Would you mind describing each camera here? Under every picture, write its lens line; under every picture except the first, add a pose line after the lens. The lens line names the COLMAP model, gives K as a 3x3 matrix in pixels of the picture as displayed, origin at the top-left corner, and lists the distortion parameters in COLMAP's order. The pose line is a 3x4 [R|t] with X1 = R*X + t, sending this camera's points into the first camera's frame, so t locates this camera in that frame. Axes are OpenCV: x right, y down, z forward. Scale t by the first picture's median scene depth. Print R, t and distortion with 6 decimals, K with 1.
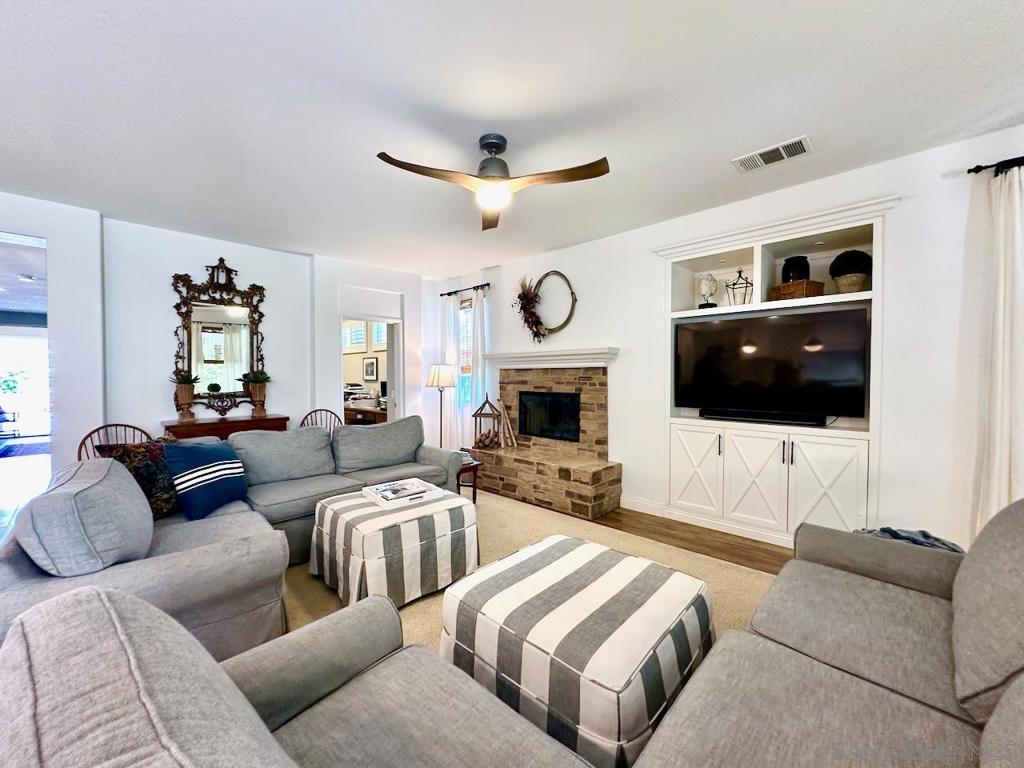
lens RADIAL K [[408.5, 0, 512.9], [0, 408.5, 384.1], [0, 0, 1]] dist [-0.005140, 0.001209]
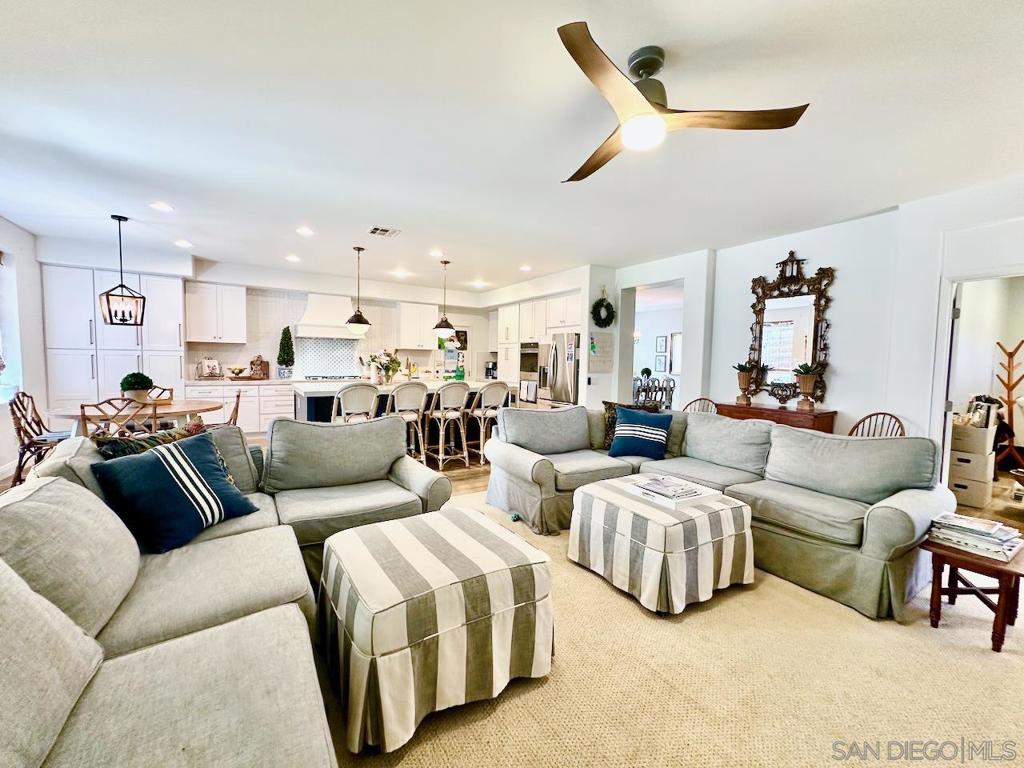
lens RADIAL K [[408.5, 0, 512.9], [0, 408.5, 384.1], [0, 0, 1]] dist [-0.005140, 0.001209]
pose [[-0.230000, 0.055467, -0.971609, 0.445205], [-0.040342, 0.996973, 0.066465, -0.014550], [0.972354, 0.054483, -0.227066, 0.543744]]
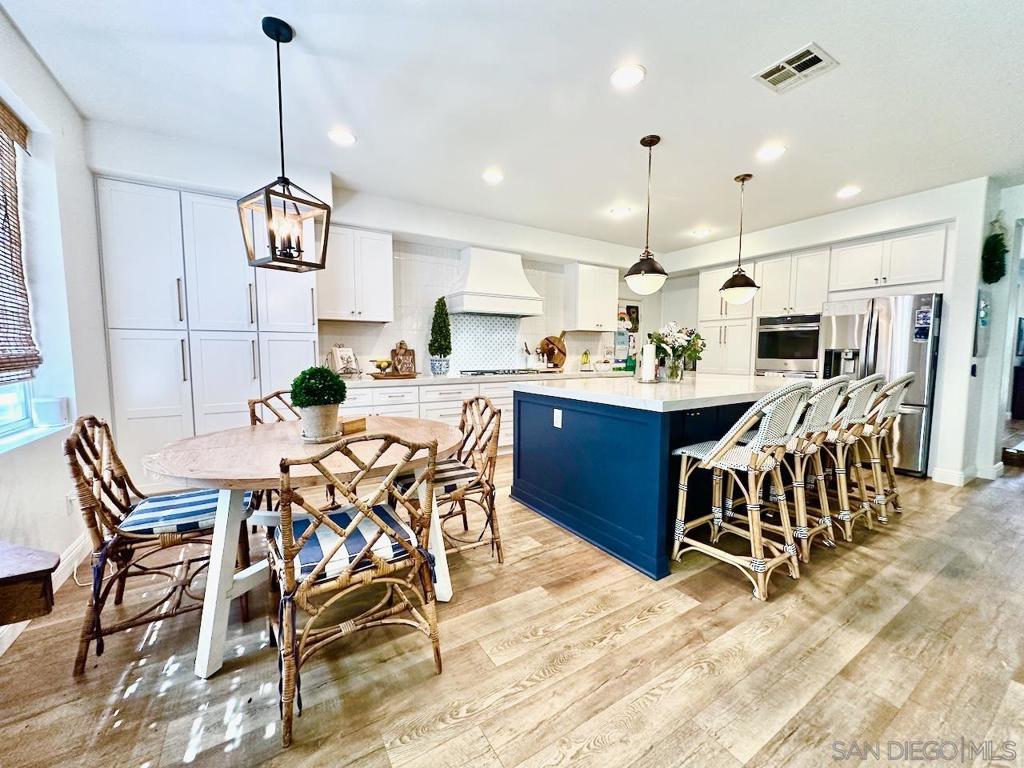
lens RADIAL K [[408.5, 0, 512.9], [0, 408.5, 384.1], [0, 0, 1]] dist [-0.005140, 0.001209]
pose [[-0.245623, 0.077756, -0.966242, 0.092182], [-0.022447, 0.996054, 0.085861, 0.033817], [0.969106, 0.042779, -0.242908, -0.238602]]
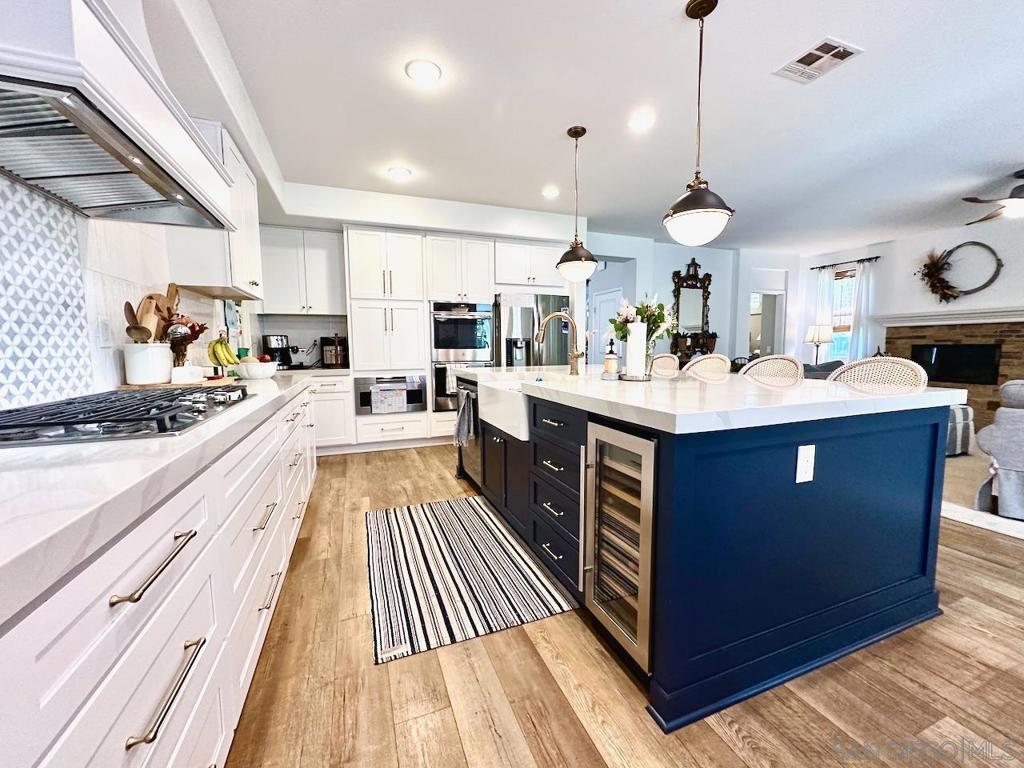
lens RADIAL K [[408.5, 0, 512.9], [0, 408.5, 384.1], [0, 0, 1]] dist [-0.005140, 0.001209]
pose [[0.905577, 0.033989, -0.422819, -0.636770], [-0.003841, 0.997401, 0.071949, 0.060283], [0.424165, -0.063531, 0.903354, -0.707834]]
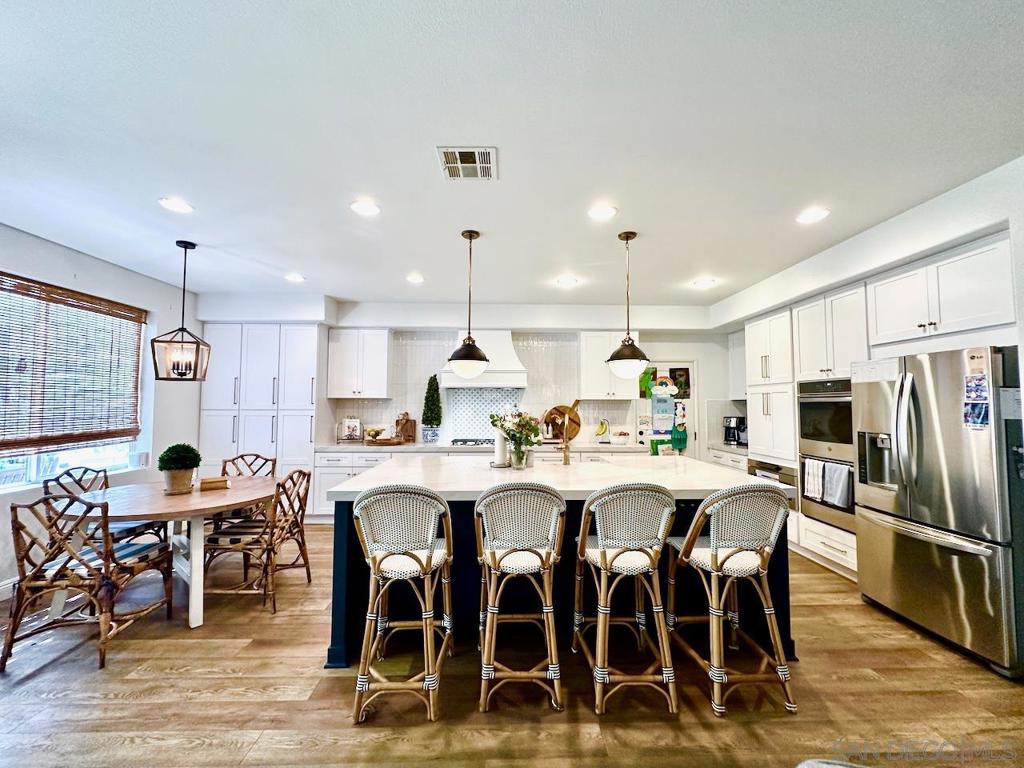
lens RADIAL K [[408.5, 0, 512.9], [0, 408.5, 384.1], [0, 0, 1]] dist [-0.005140, 0.001209]
pose [[-0.705589, -0.035070, -0.707753, -0.205869], [-0.016346, 0.999314, -0.033221, -0.032018], [0.708432, -0.011871, -0.705679, 0.354740]]
